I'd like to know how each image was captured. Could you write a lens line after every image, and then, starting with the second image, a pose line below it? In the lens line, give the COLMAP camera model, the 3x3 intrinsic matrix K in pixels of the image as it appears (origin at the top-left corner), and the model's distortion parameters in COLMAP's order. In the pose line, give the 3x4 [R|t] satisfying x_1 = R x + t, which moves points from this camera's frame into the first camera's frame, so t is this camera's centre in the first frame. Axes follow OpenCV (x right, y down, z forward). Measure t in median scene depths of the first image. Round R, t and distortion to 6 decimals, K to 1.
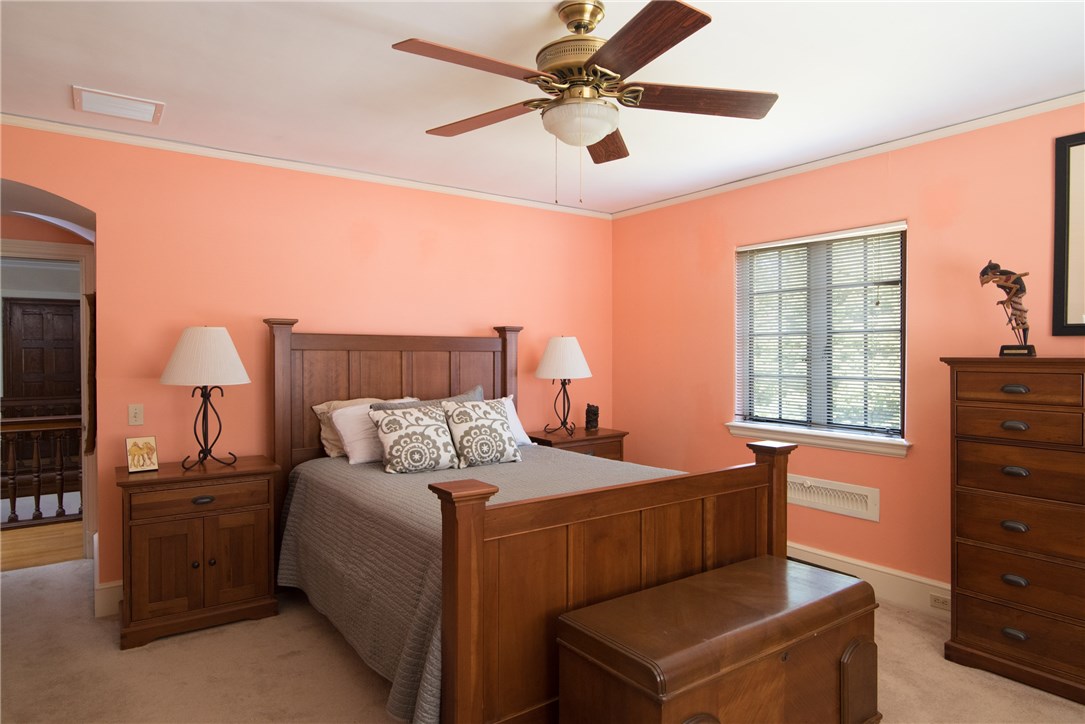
lens RADIAL K [[650.4, 0, 517.7], [0, 650.4, 360.4], [0, 0, 1]] dist [0.023498, 0.000135]
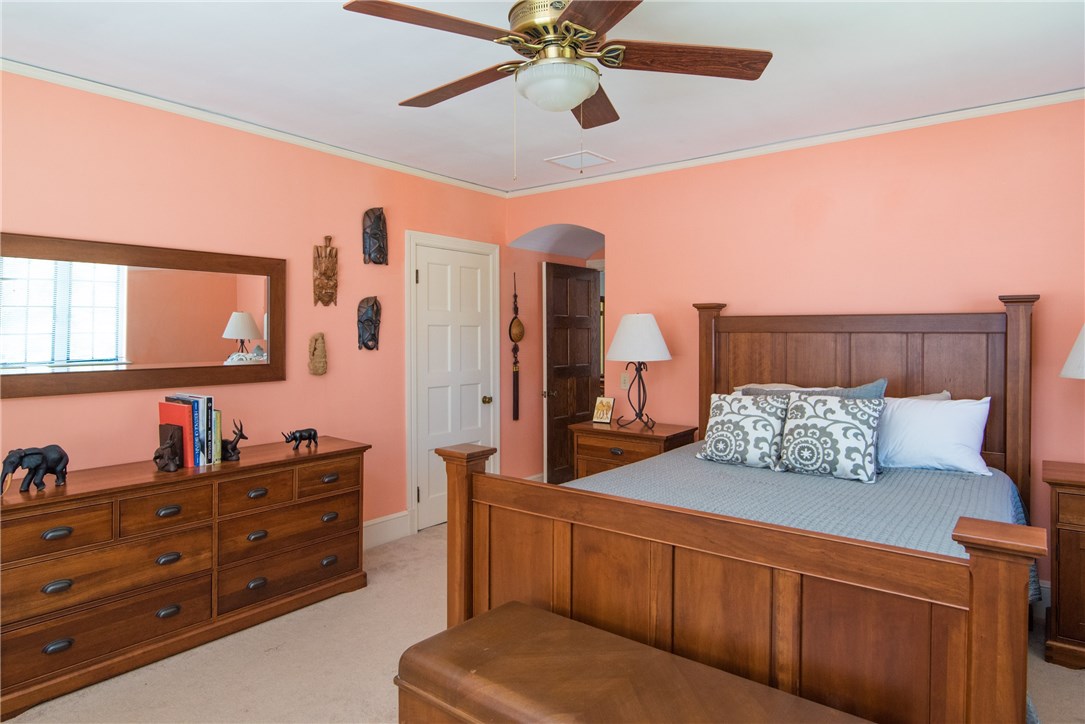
lens RADIAL K [[631.3, 0, 541.0], [0, 631.3, 345.0], [0, 0, 1]] dist [-0.027310, 0.000218]
pose [[0.278720, 0.011286, -0.960306, 0.618813], [-0.013017, 0.999883, 0.007973, 0.000068], [0.960284, 0.010278, 0.278834, 0.490033]]
